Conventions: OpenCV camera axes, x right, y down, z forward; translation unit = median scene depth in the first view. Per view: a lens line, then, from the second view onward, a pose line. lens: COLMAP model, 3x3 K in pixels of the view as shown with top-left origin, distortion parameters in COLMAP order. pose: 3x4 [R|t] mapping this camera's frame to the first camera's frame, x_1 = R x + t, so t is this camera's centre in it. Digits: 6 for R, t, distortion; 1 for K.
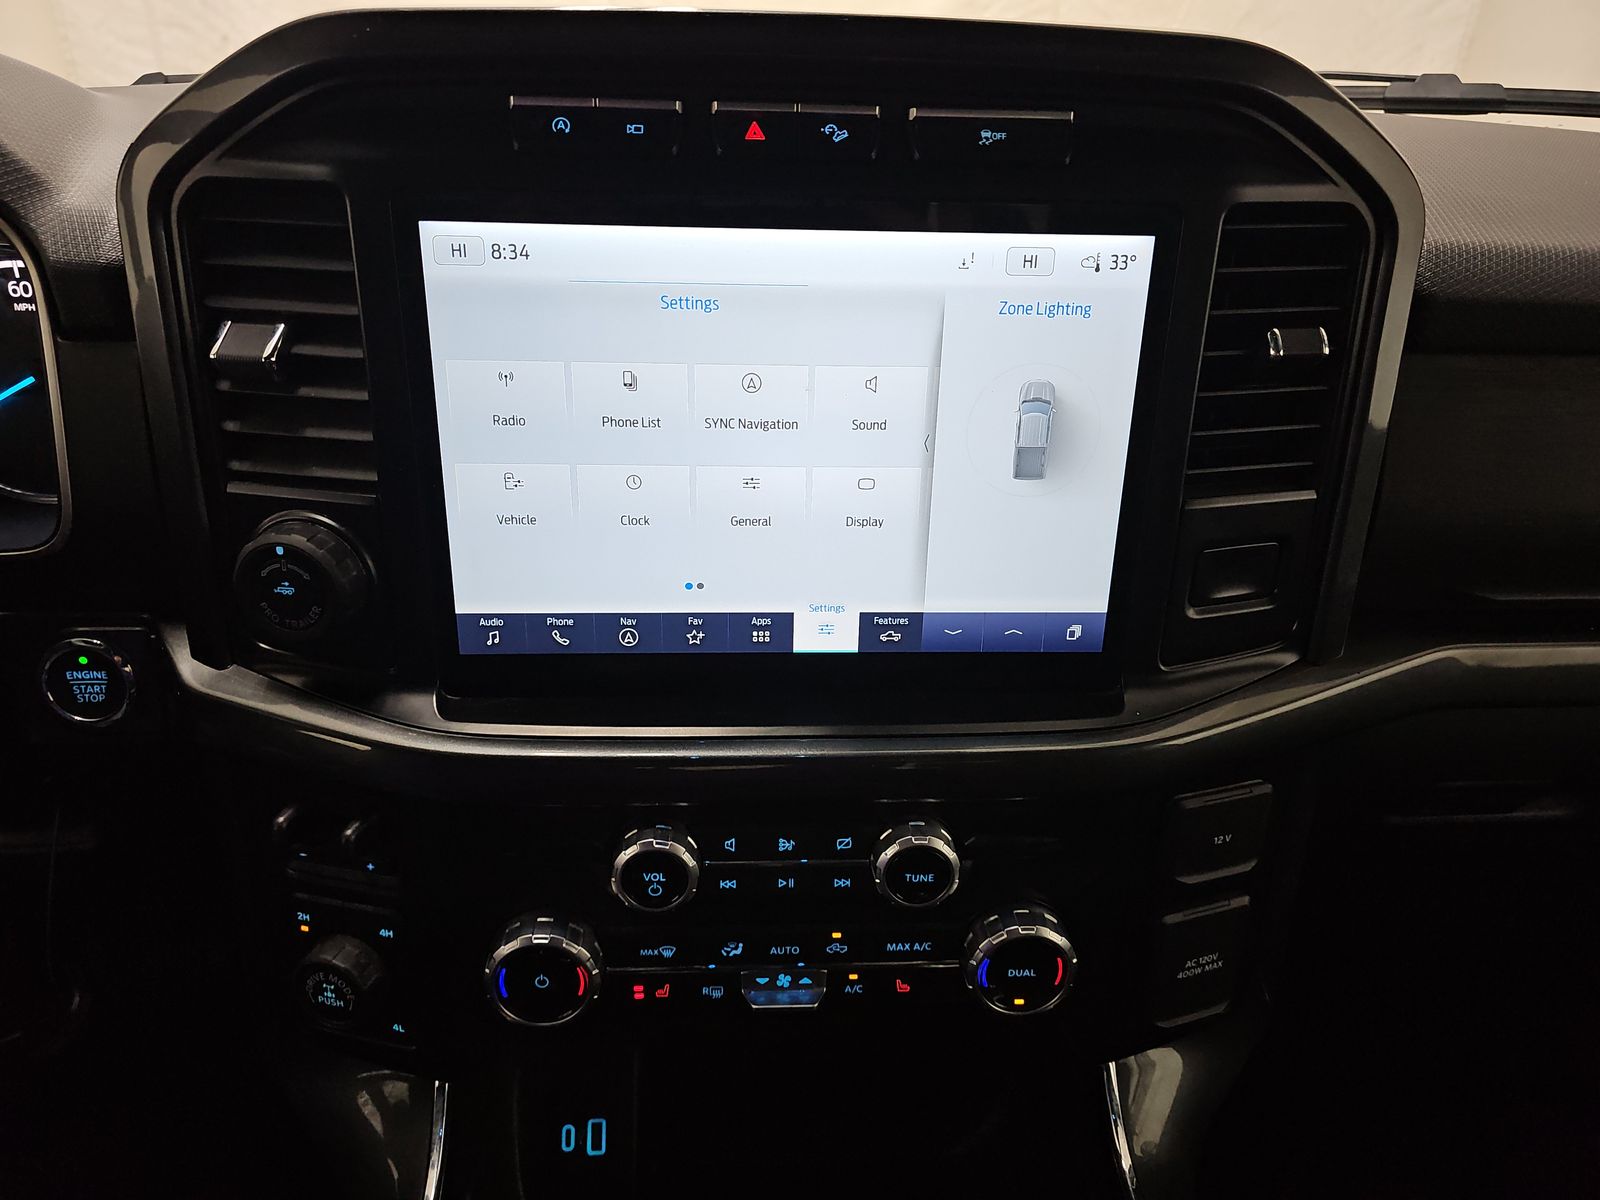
lens RADIAL K [[1040.1, 0, 793.9], [0, 1040.1, 582.2], [0, 0, 1]] dist [0.023791, -0.025213]
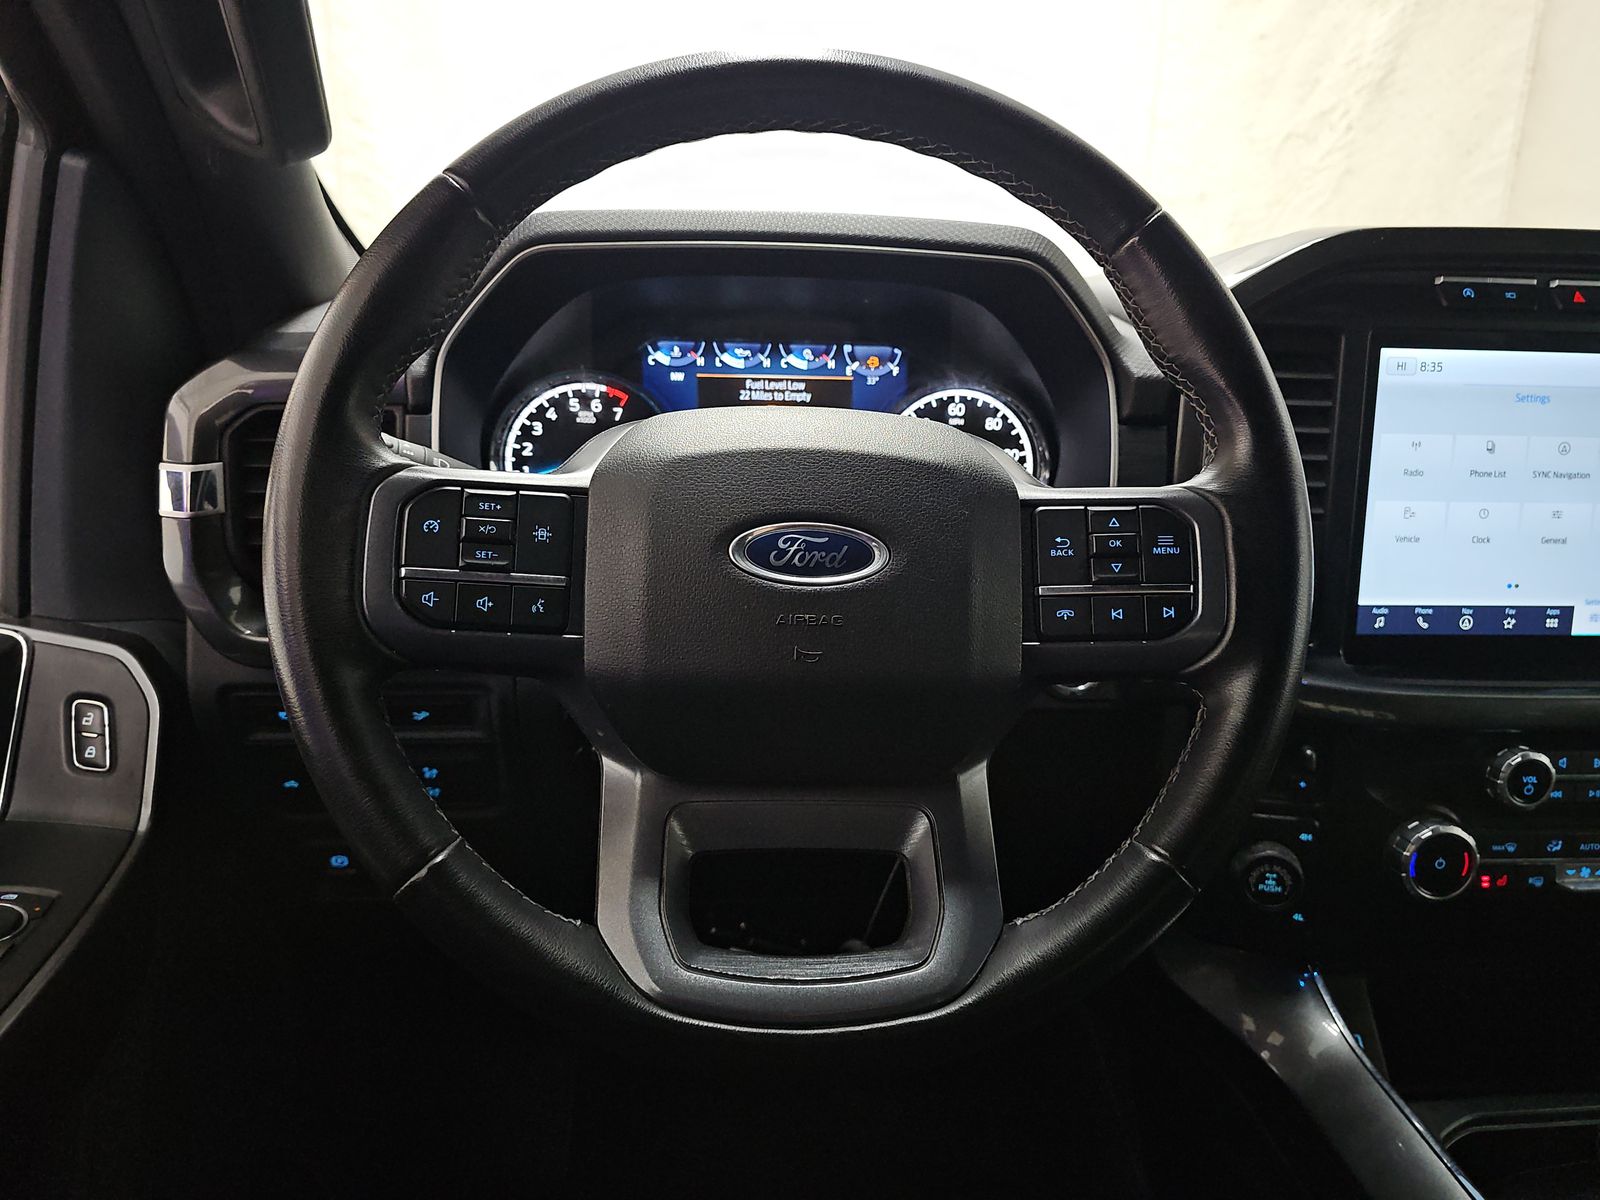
lens RADIAL K [[1040.1, 0, 858.1], [0, 1040.1, 584.6], [0, 0, 1]] dist [0.023791, -0.025213]
pose [[0.999802, -0.006778, 0.018697, -1.050684], [0.010215, 0.981662, -0.190356, 0.273980], [-0.017064, 0.190509, 0.981537, -0.442716]]
